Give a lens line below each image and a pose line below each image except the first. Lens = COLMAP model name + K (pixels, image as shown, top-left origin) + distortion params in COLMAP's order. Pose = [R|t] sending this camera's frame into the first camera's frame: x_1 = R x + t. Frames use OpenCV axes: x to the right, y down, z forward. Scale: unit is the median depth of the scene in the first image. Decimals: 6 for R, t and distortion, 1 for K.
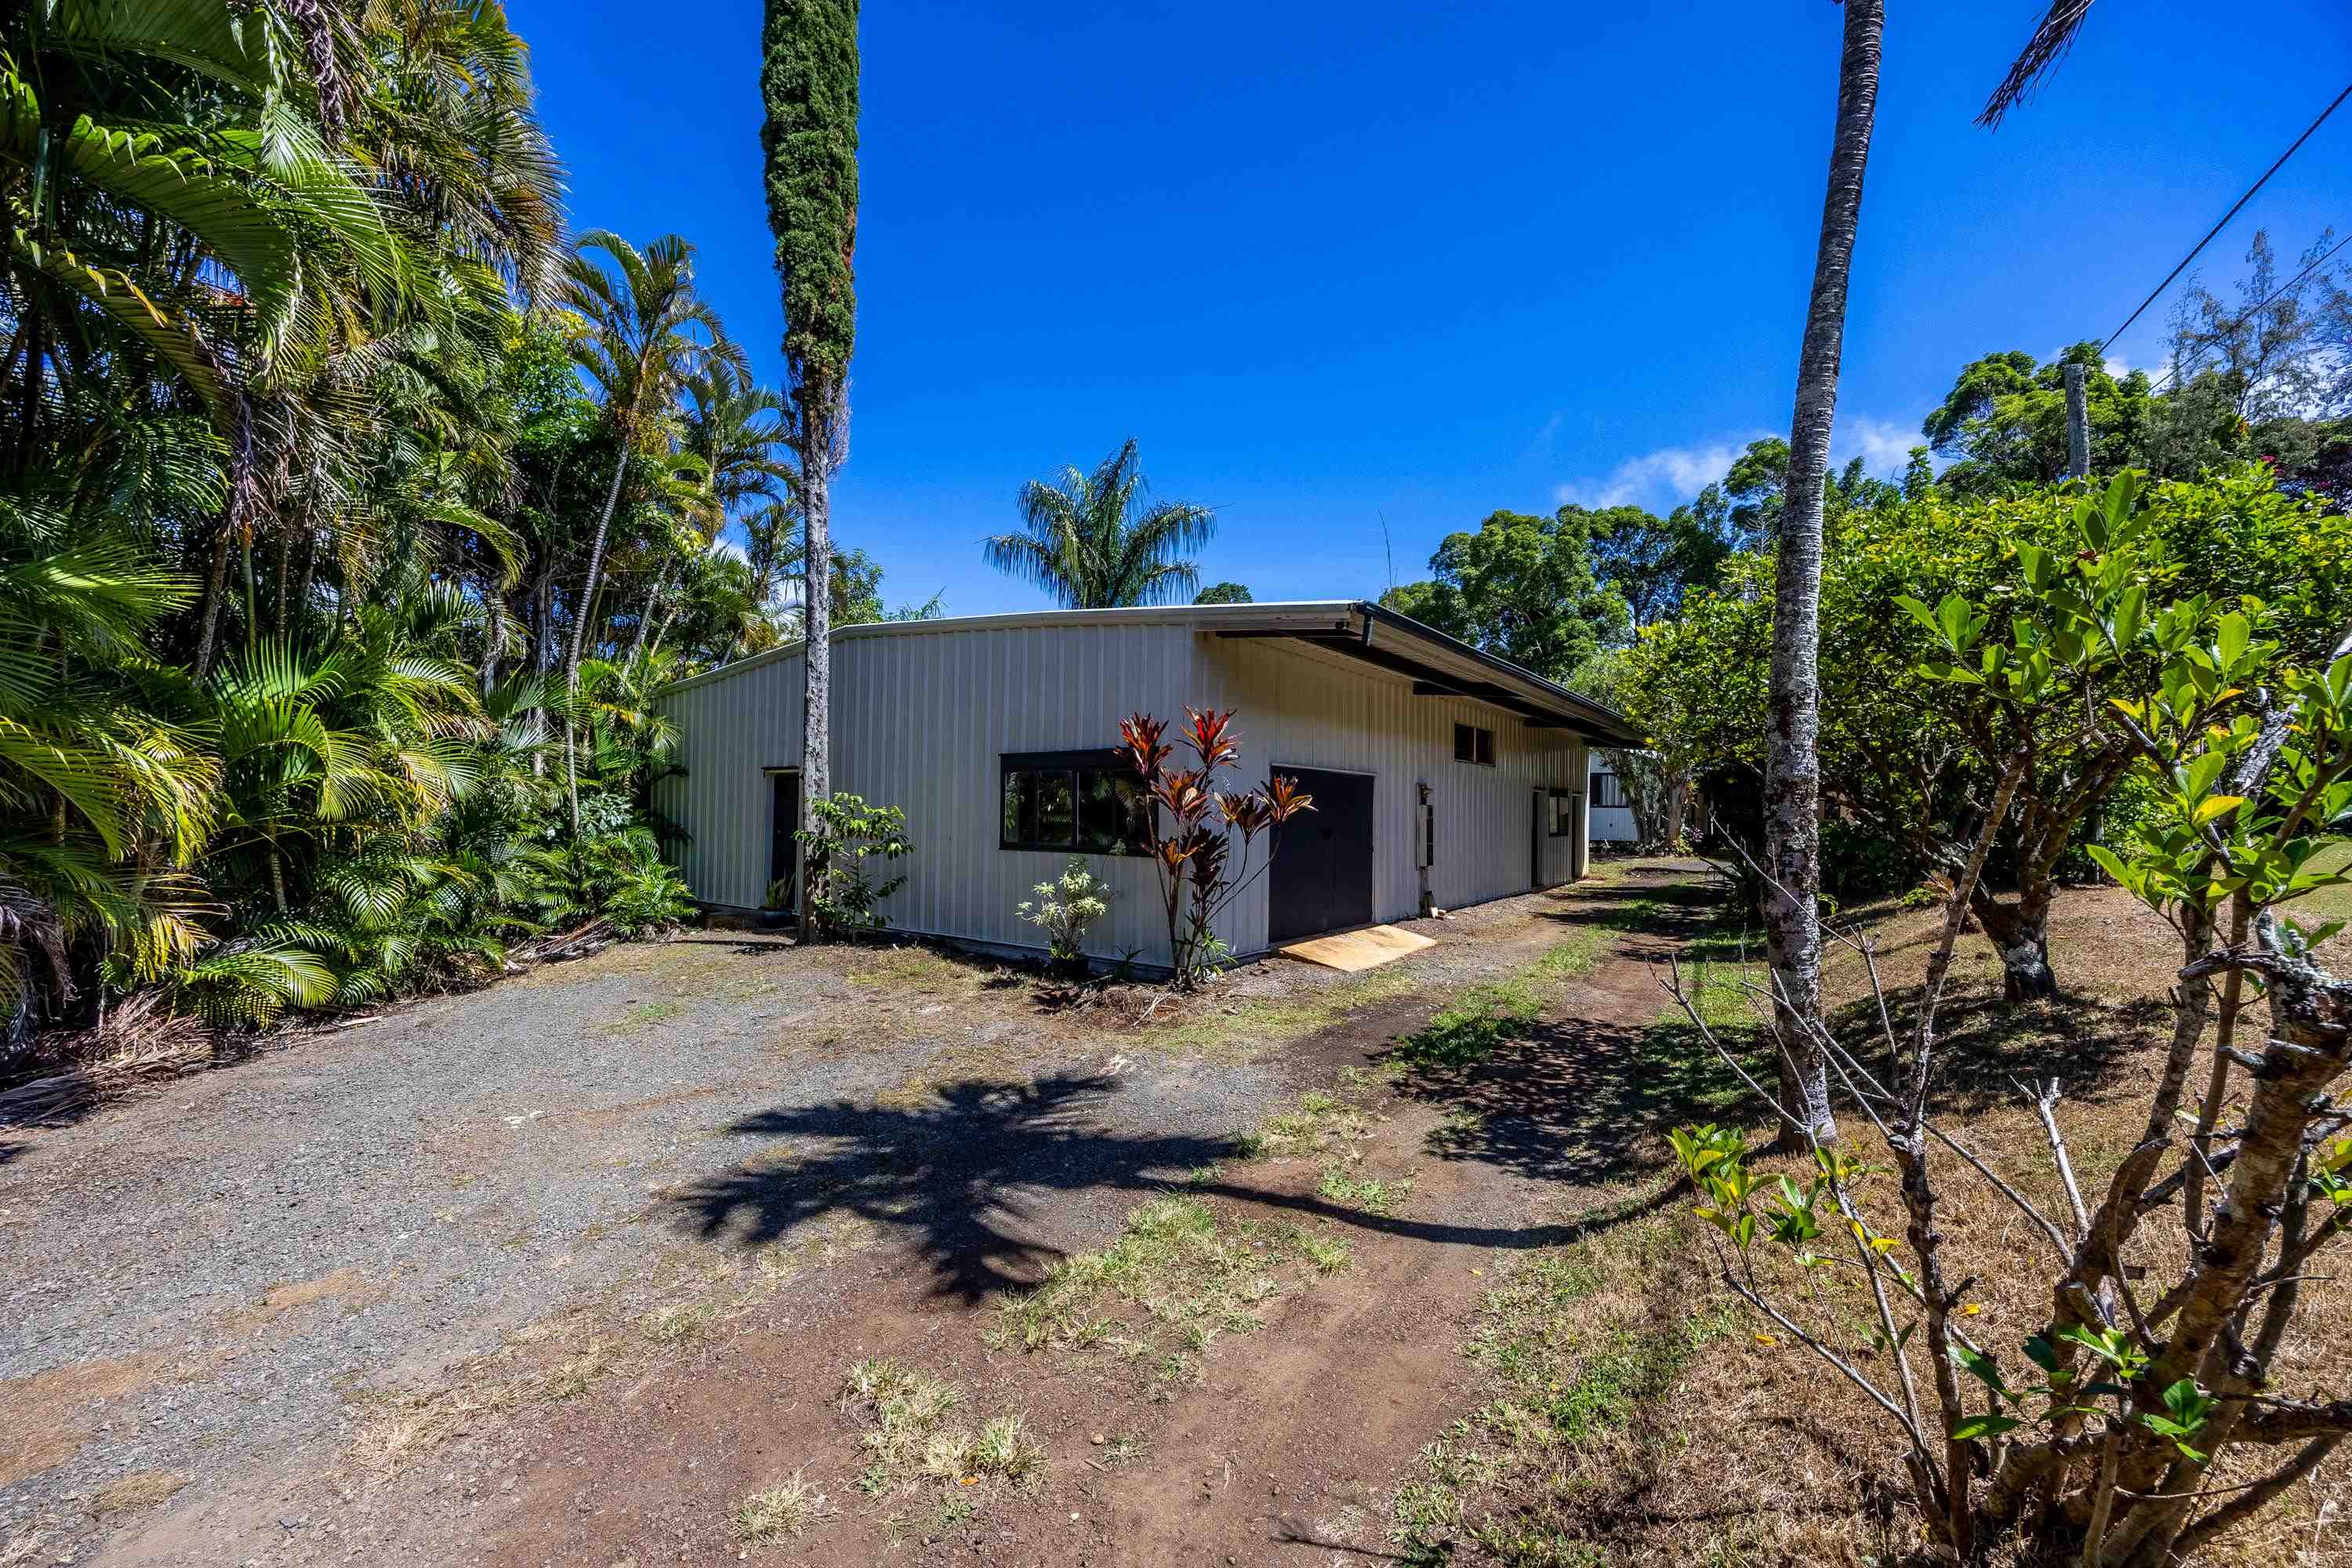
lens RADIAL K [[886.6, 0, 1171.5], [0, 886.6, 786.7], [0, 0, 1]] dist [-0.001621, 0.000222]
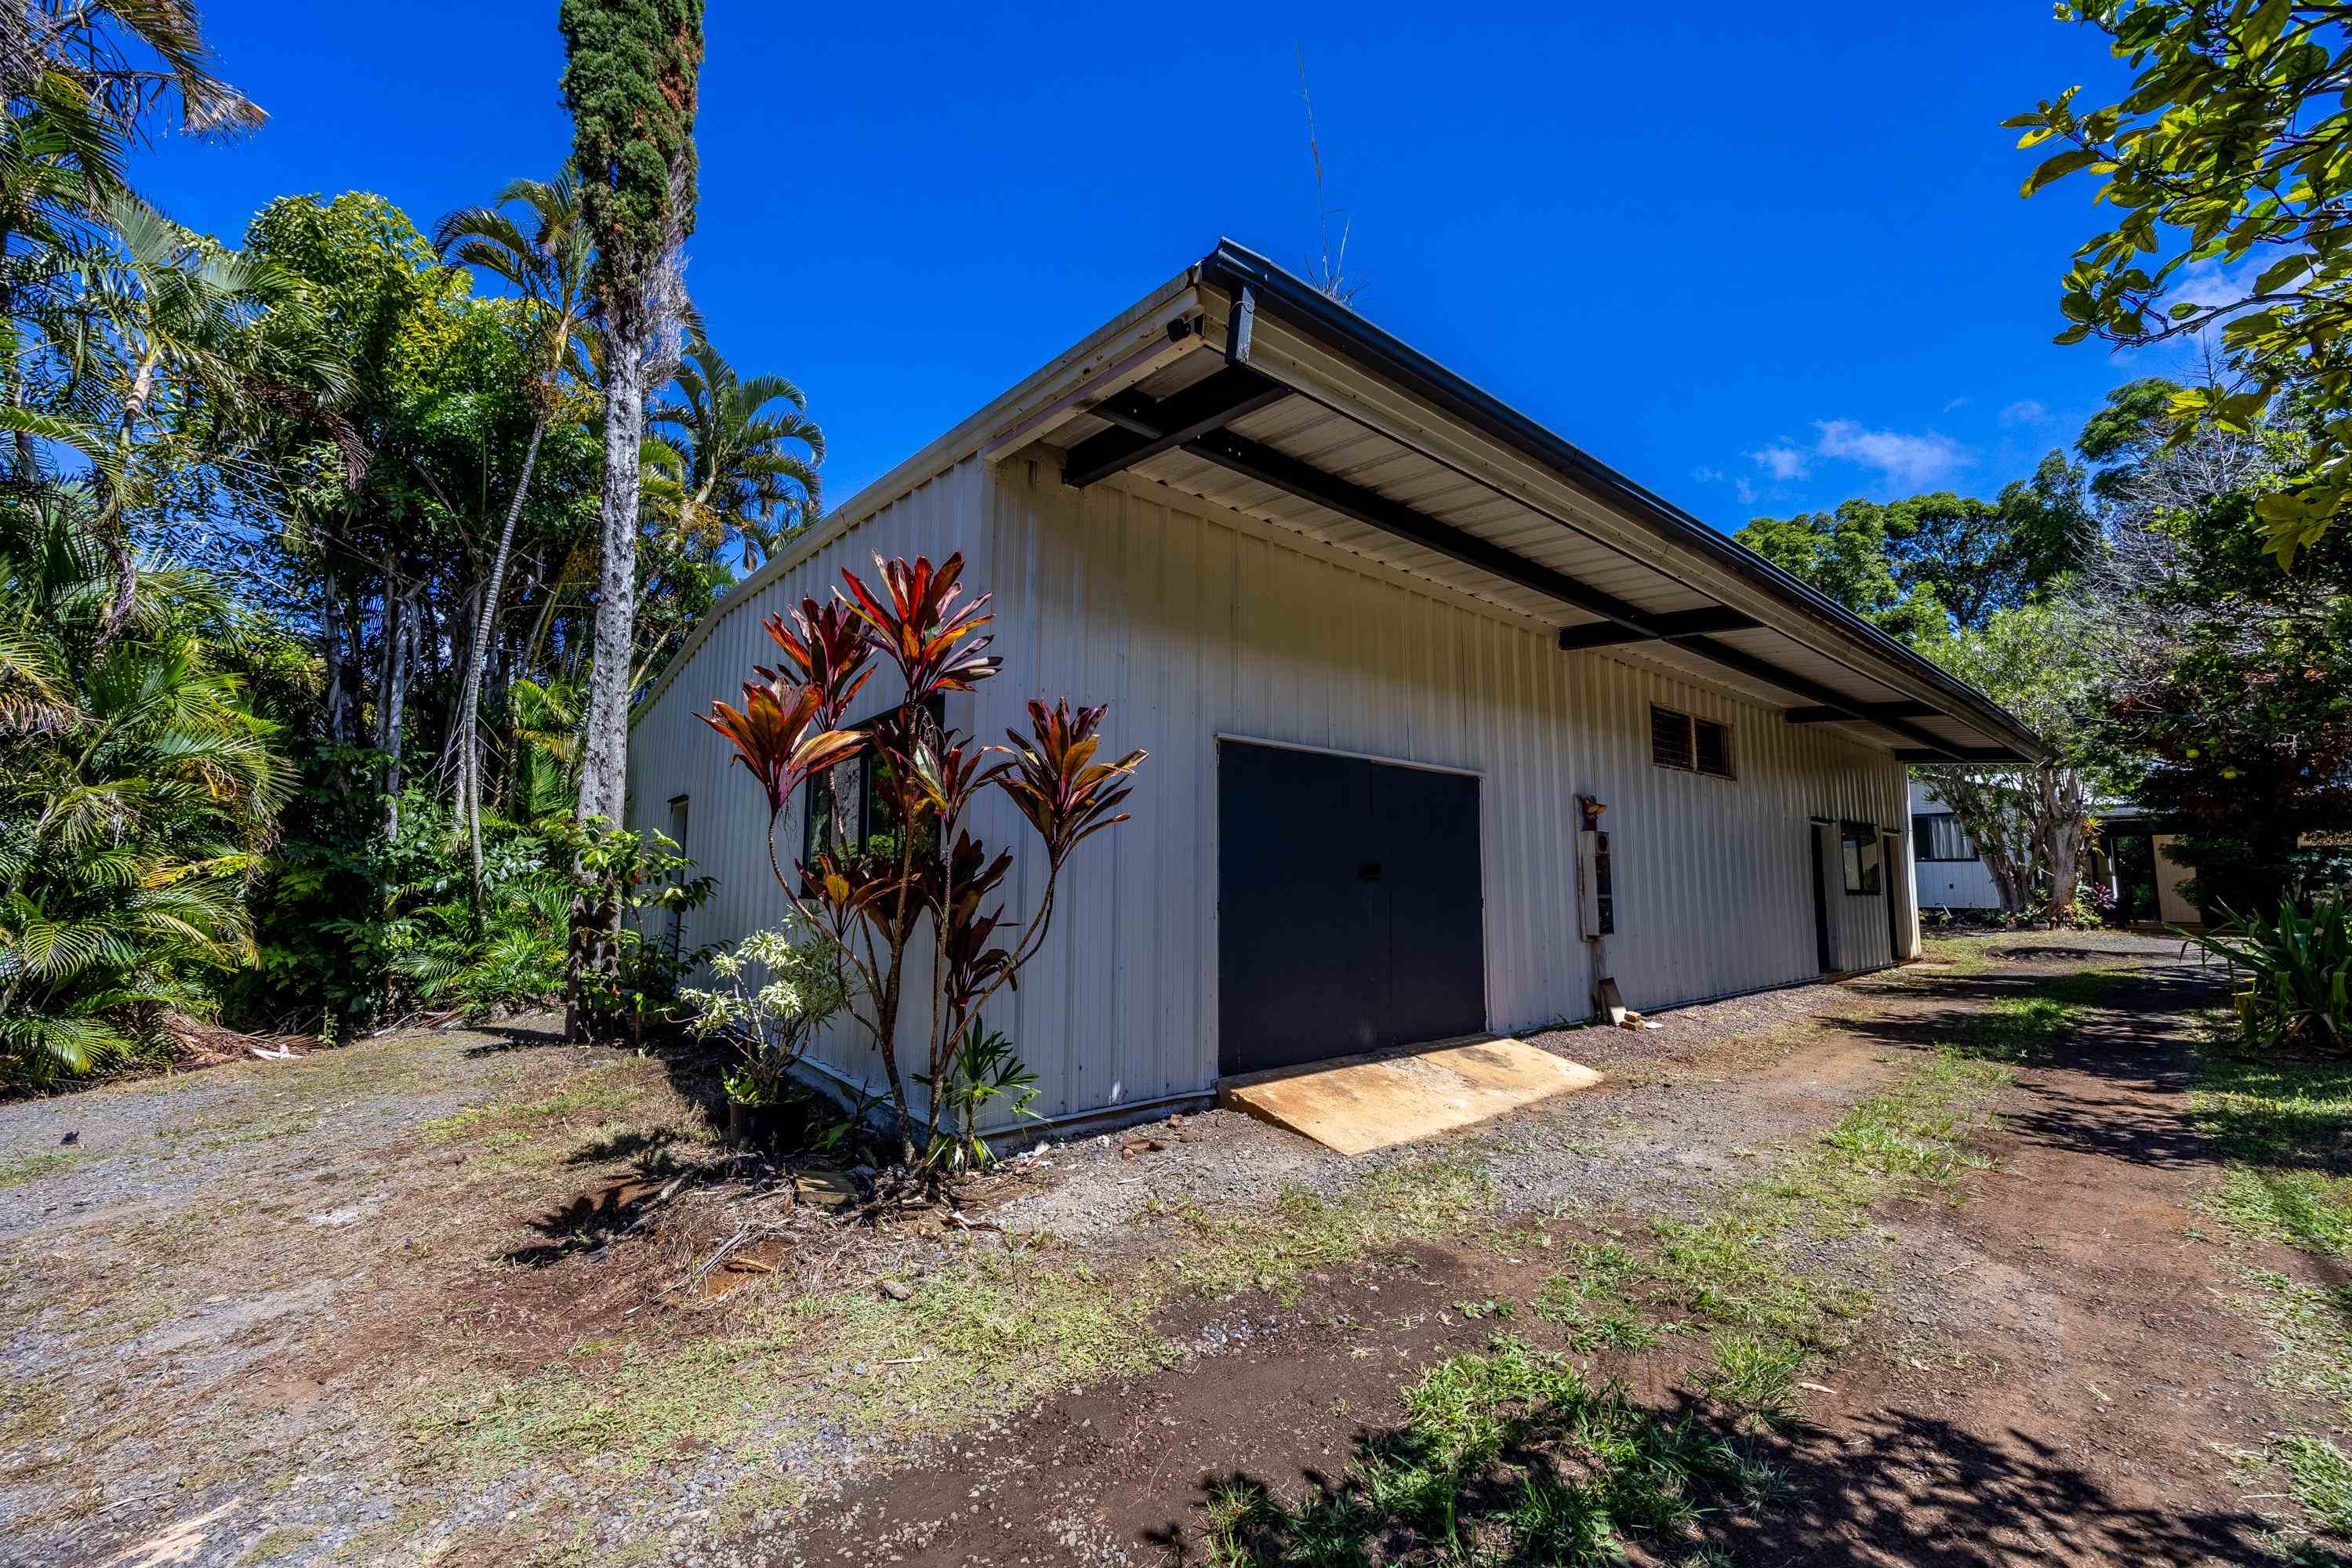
lens RADIAL K [[887.0, 0, 1176.4], [0, 887.0, 779.0], [0, 0, 1]] dist [0.000088, 0.000007]
pose [[0.969139, -0.035098, -0.244002, 0.205900], [0.012670, 0.995596, -0.092889, 0.048034], [0.246187, 0.086931, 0.965316, 0.449703]]
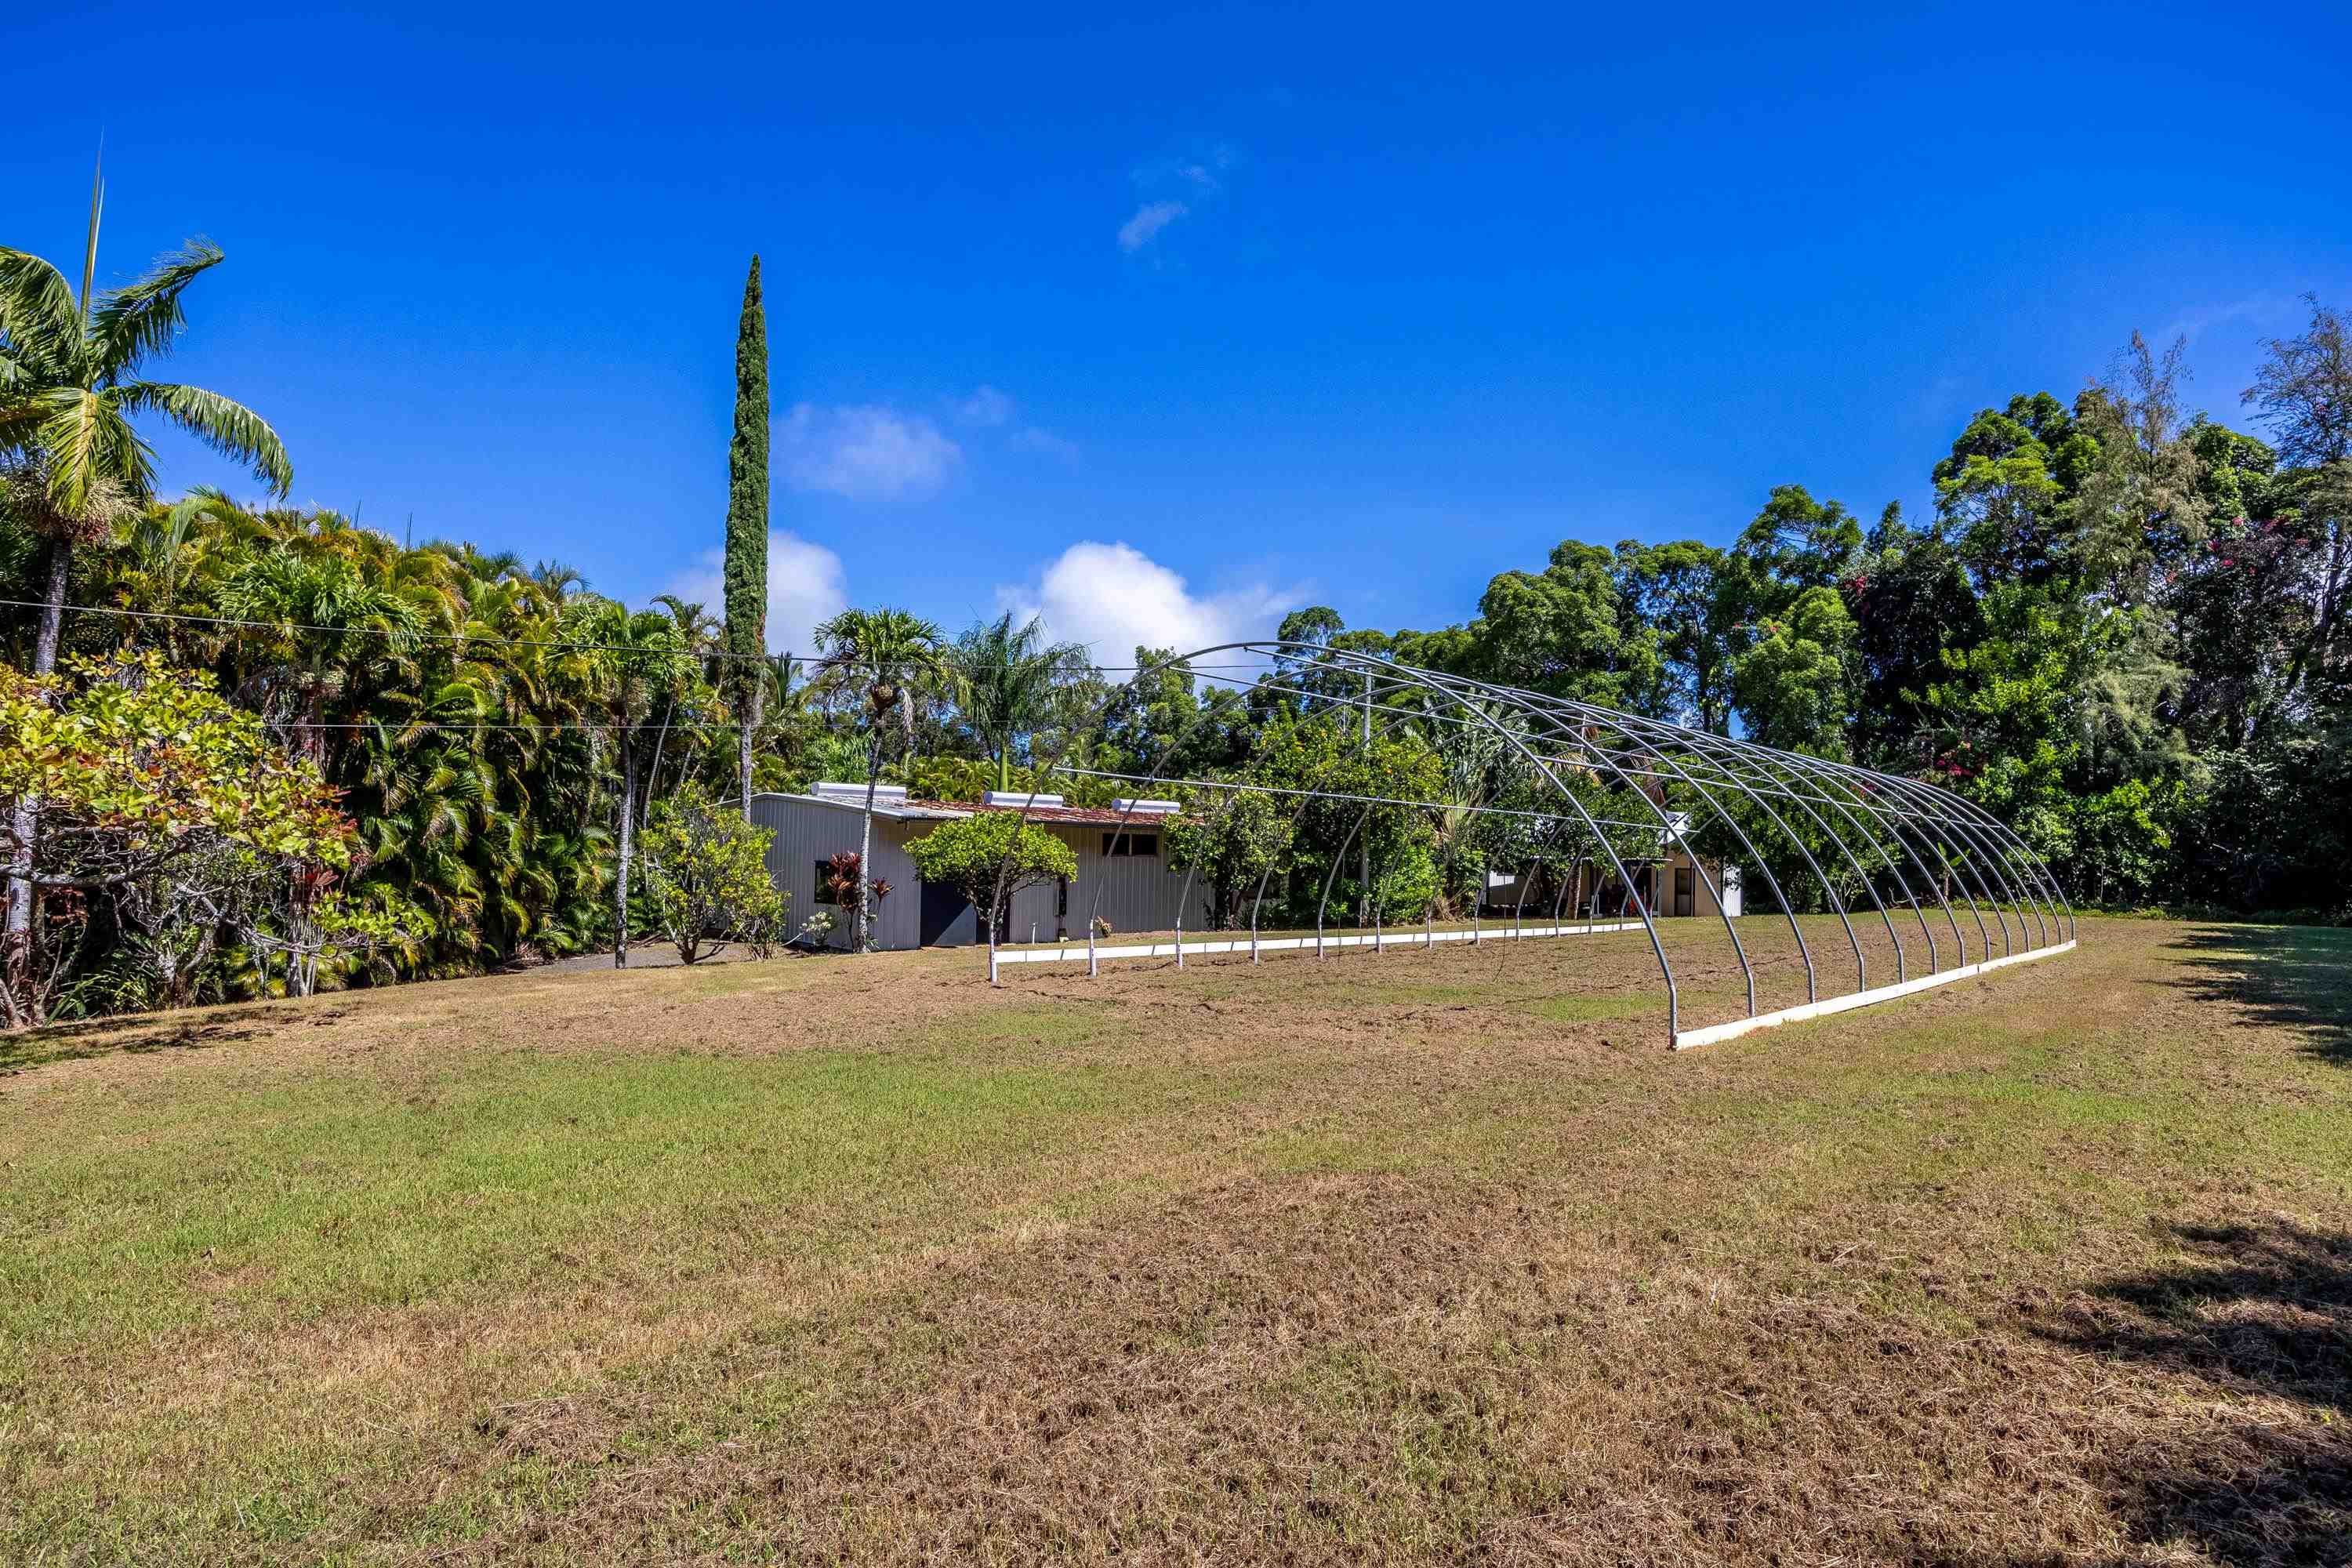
lens RADIAL K [[1205.6, 0, 1176.0], [0, 1205.6, 784.0], [0, 0, 1]] dist [0.000254, -0.000029]
pose [[0.983221, 0.000981, -0.182416, 1.248400], [-0.005859, 0.999639, -0.026204, -0.153111], [0.182324, 0.026833, 0.982872, -1.828602]]
